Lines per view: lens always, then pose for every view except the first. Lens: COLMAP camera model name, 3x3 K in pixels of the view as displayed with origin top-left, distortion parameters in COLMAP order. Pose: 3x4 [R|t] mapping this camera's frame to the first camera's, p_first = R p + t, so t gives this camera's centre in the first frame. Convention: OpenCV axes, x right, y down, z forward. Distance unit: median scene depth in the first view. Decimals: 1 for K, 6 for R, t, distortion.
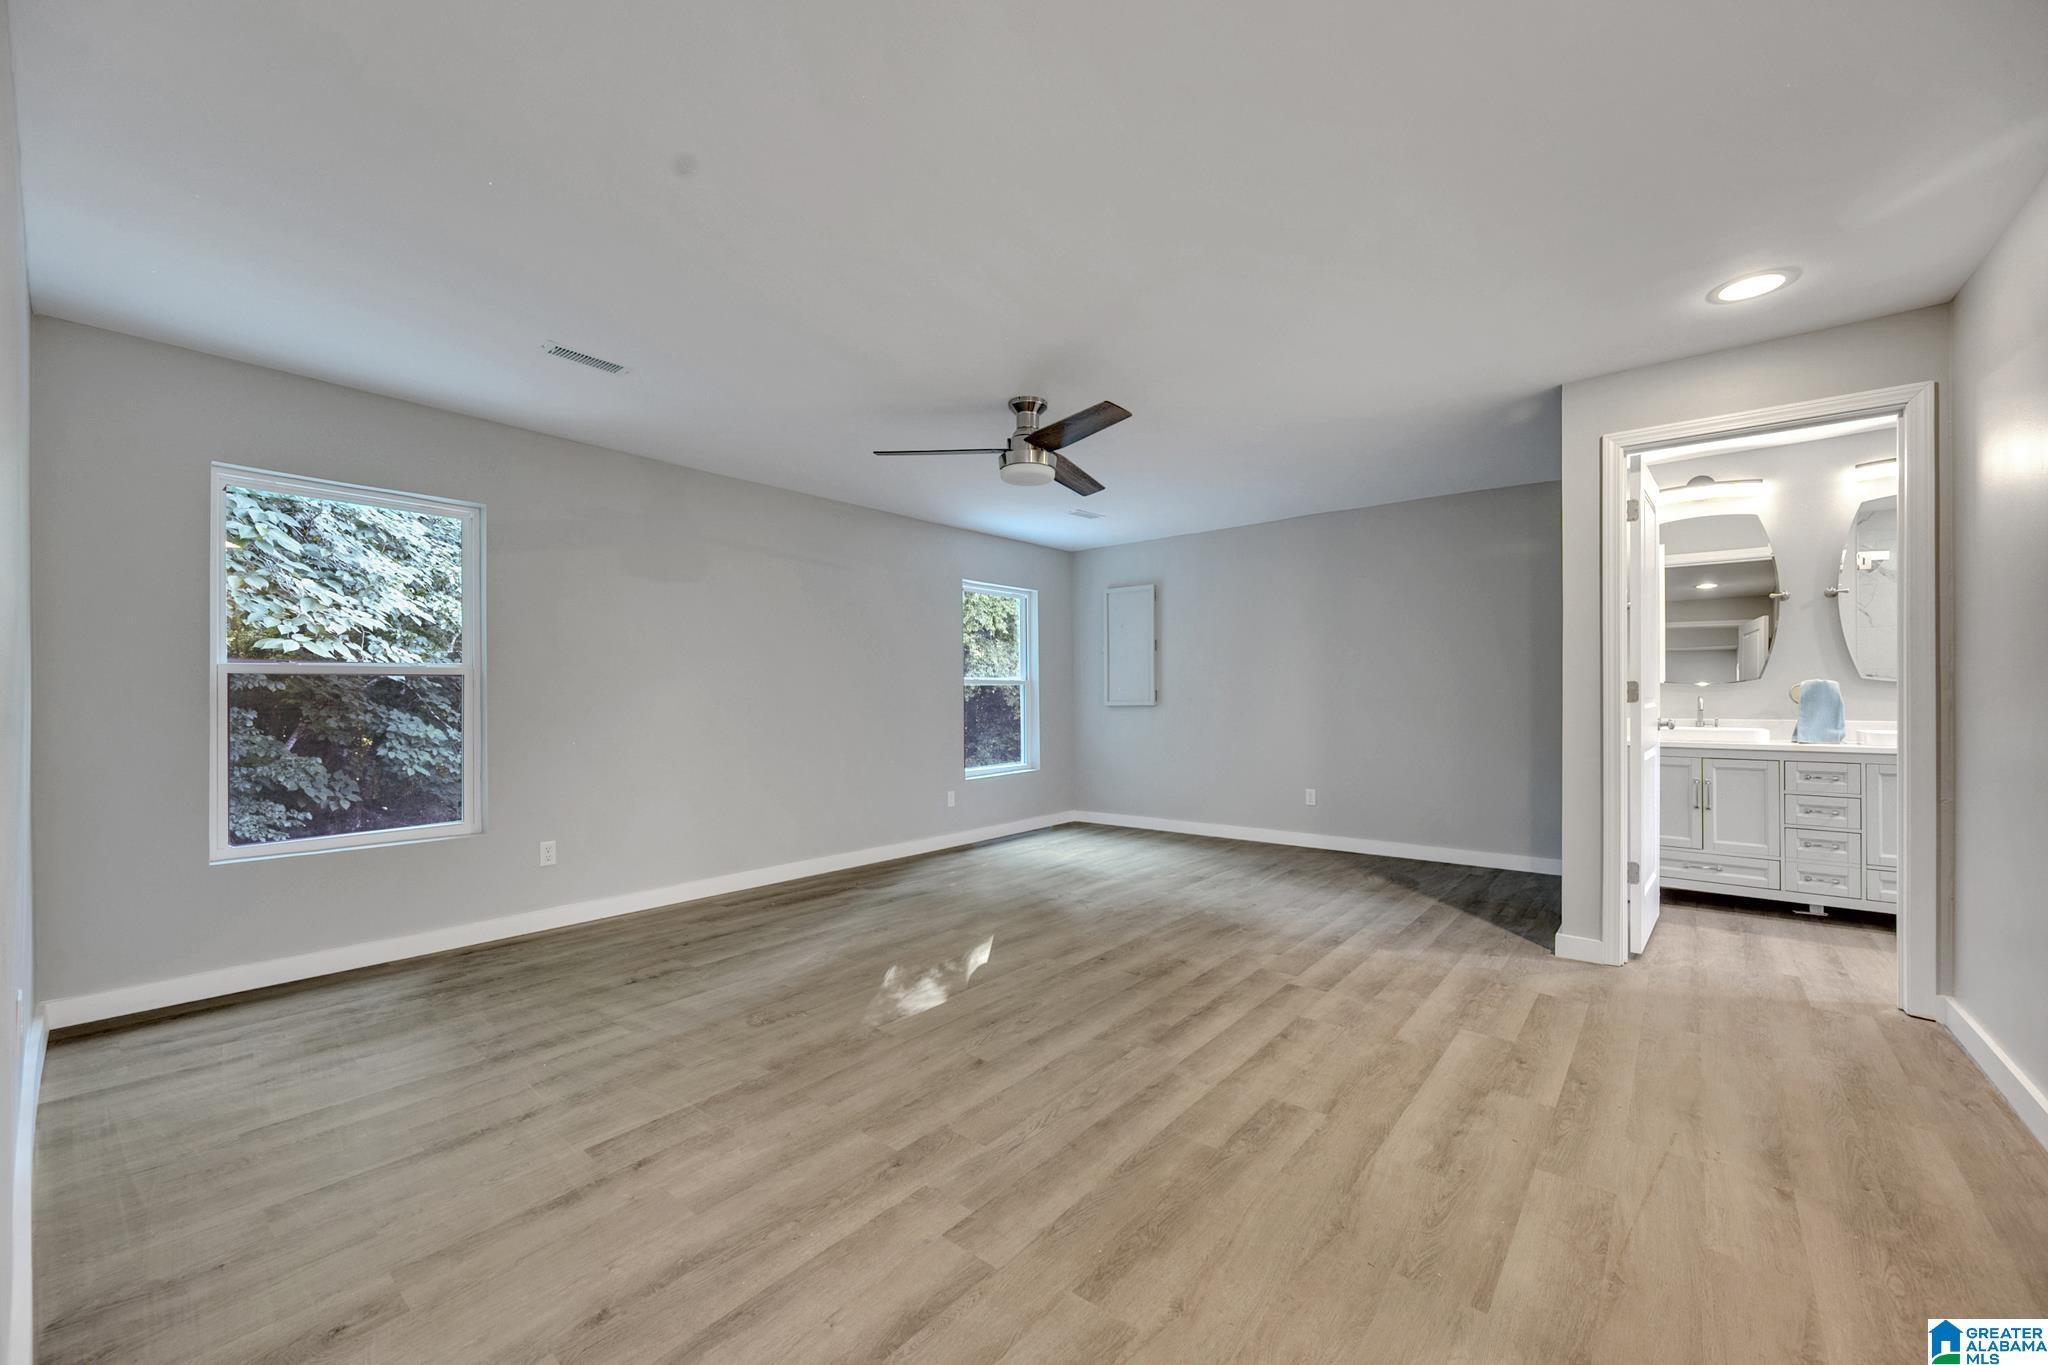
lens RADIAL K [[806.8, 0, 1025.9], [0, 806.8, 697.6], [0, 0, 1]] dist [-0.000728, 0.000064]
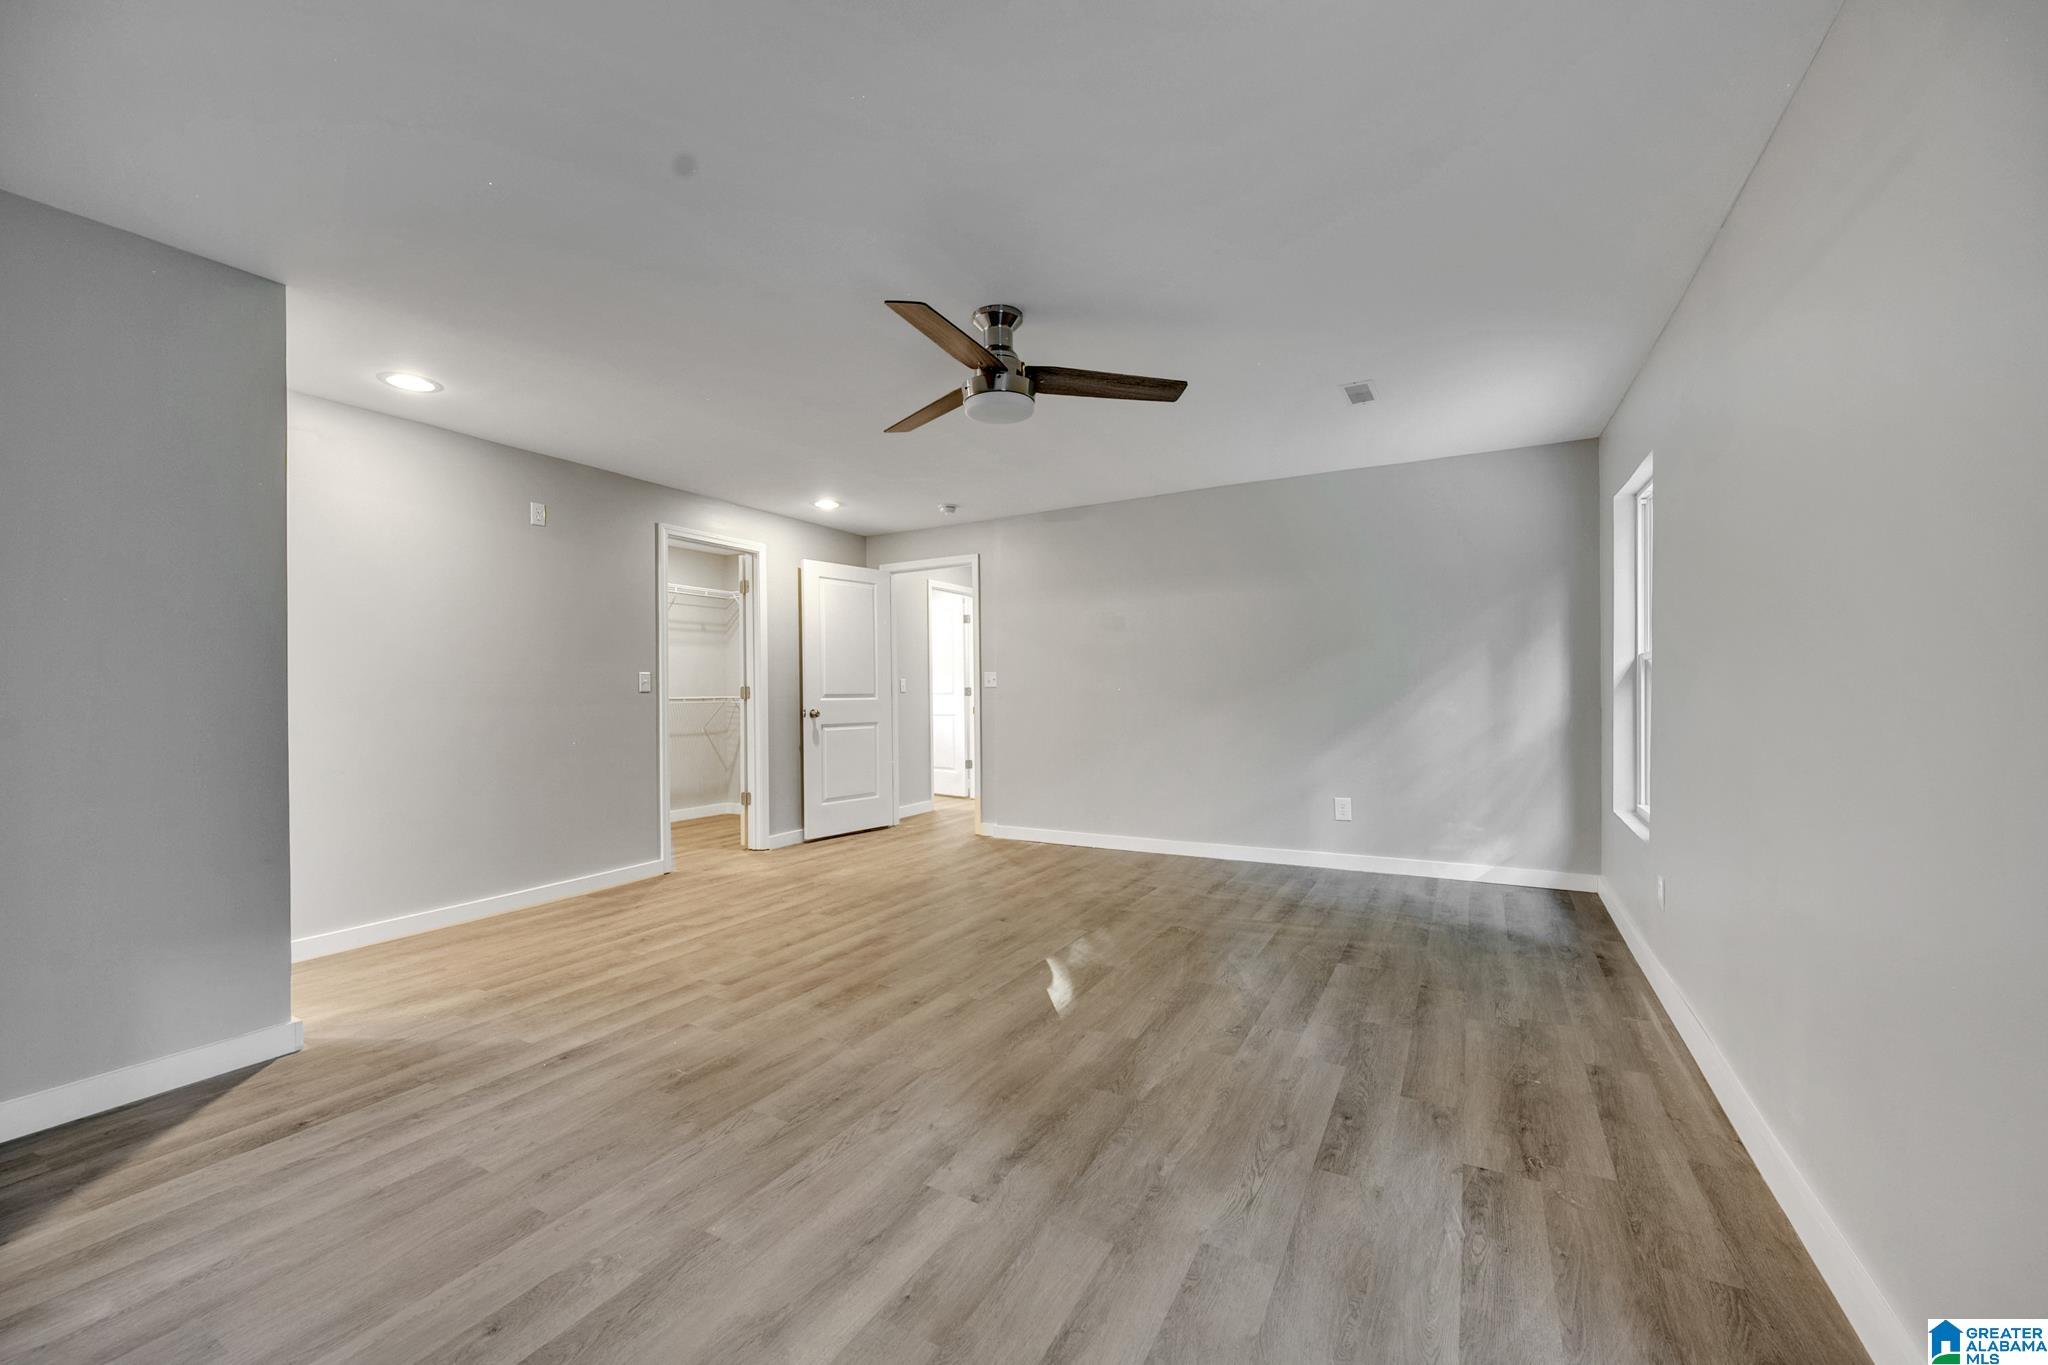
lens RADIAL K [[806.8, 0, 1021.9], [0, 806.8, 688.0], [0, 0, 1]] dist [-0.000728, 0.000064]
pose [[-0.984076, 0.014407, -0.177162, 0.137534], [0.014503, 0.999895, 0.000755, -0.004282], [0.177154, -0.001826, -0.984181, 1.968467]]
